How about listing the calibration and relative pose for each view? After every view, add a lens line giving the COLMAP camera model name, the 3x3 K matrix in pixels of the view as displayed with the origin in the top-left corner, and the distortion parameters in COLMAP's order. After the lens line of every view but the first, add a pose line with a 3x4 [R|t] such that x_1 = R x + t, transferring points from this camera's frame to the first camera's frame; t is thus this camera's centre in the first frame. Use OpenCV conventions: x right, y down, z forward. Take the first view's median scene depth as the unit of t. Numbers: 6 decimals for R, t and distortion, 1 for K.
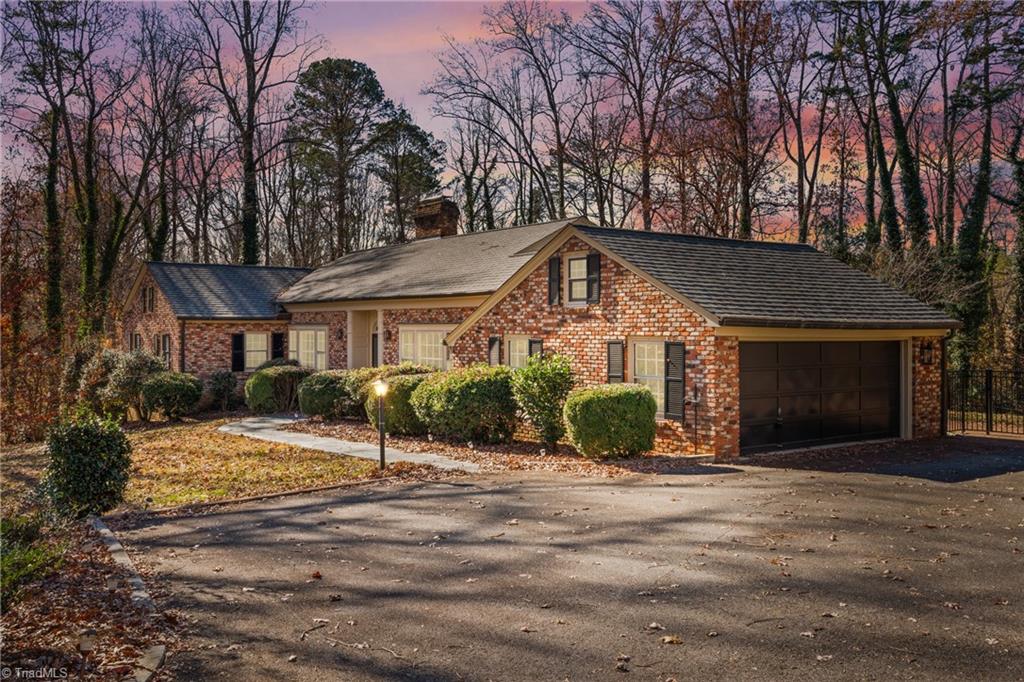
lens RADIAL K [[919.1, 0, 509.7], [0, 919.1, 323.0], [0, 0, 1]] dist [0.010438, -0.008986]
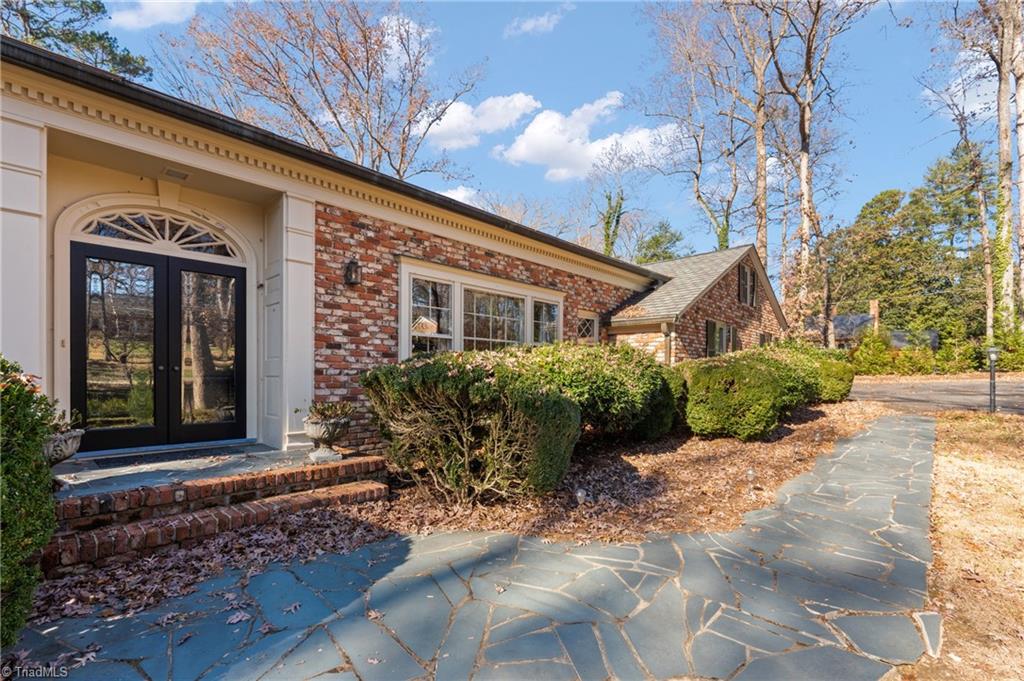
lens RADIAL K [[454.1, 0, 512.5], [0, 454.1, 370.6], [0, 0, 1]] dist [-0.000422, -0.000025]
pose [[-0.206076, -0.000638, 0.978536, -0.447965], [-0.011499, 0.999932, -0.001770, 0.072053], [-0.978468, -0.011617, -0.206070, 1.279759]]
